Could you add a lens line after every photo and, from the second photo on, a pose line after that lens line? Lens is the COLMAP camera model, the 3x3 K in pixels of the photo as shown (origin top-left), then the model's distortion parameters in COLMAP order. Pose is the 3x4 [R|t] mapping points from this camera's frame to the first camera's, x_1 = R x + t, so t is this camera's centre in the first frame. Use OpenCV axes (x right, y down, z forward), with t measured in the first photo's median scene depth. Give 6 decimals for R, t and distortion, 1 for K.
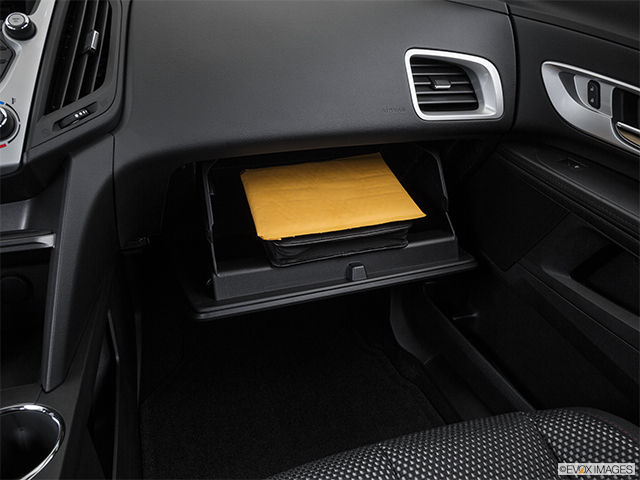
lens RADIAL K [[479.1, 0, 320.0], [0, 479.1, 240.0], [0, 0, 1]] dist [-0.122862, 0.061558]
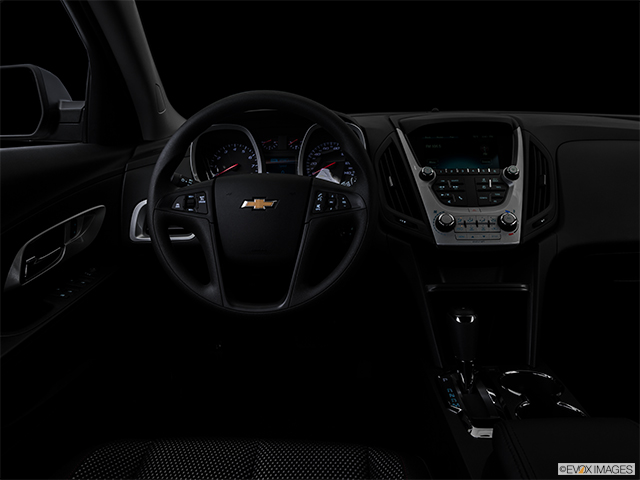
lens RADIAL K [[501.8, 0, 320.0], [0, 501.8, 240.0], [0, 0, 1]] dist [-0.088680, 0.001027]
pose [[0.921393, 0.043232, -0.386219, -0.465305], [-0.134507, 0.967848, -0.212552, 0.263110], [0.364612, 0.247793, 0.897584, -0.820577]]
